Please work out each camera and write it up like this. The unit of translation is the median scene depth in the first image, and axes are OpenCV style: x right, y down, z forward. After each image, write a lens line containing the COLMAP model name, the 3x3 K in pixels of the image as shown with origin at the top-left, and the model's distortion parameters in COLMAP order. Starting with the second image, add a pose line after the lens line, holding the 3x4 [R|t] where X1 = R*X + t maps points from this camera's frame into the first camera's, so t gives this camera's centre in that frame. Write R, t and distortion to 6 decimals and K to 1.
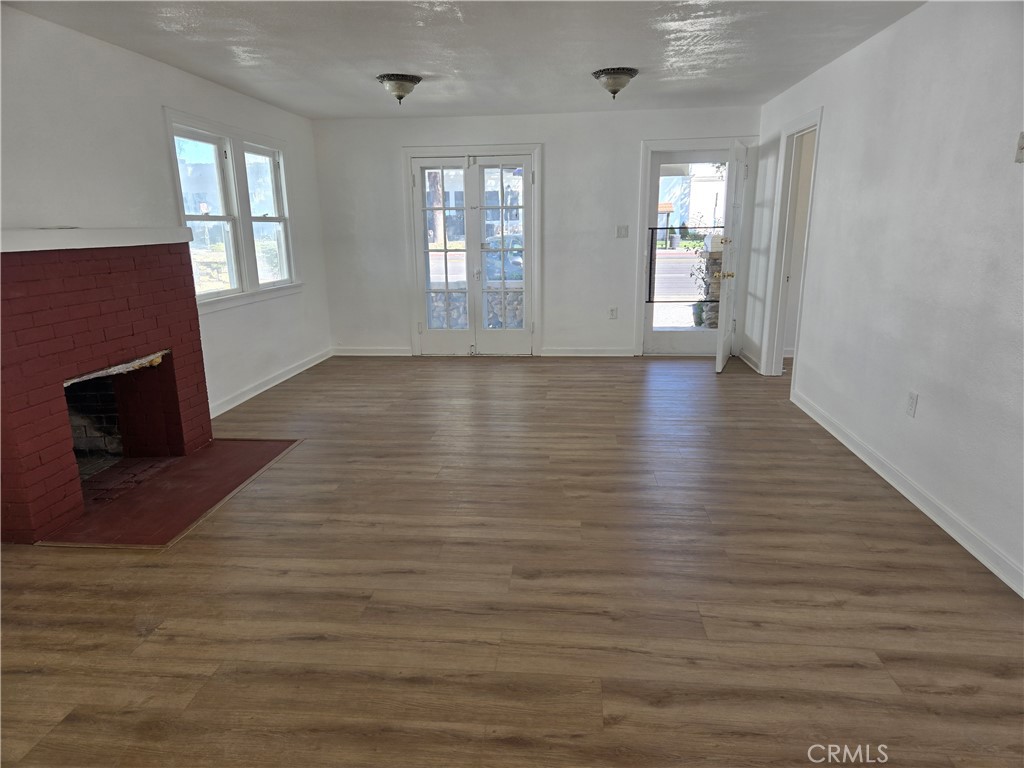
lens RADIAL K [[661.0, 0, 512.5], [0, 661.0, 388.2], [0, 0, 1]] dist [-0.006183, -0.003416]
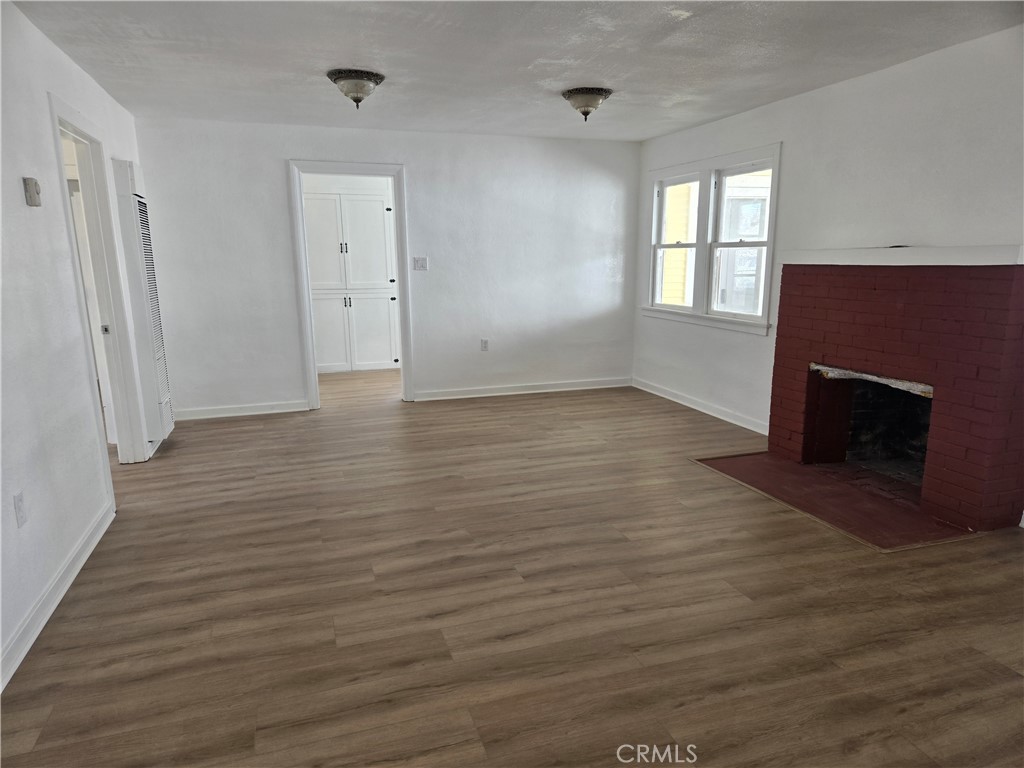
lens RADIAL K [[670.0, 0, 512.0], [0, 670.0, 384.0], [0, 0, 1]] dist [0.003649, -0.001919]
pose [[-0.911510, 0.098882, -0.399214, 0.428691], [-0.077405, 0.912076, 0.402648, -0.481437], [0.403928, 0.397919, -0.823713, 1.935830]]
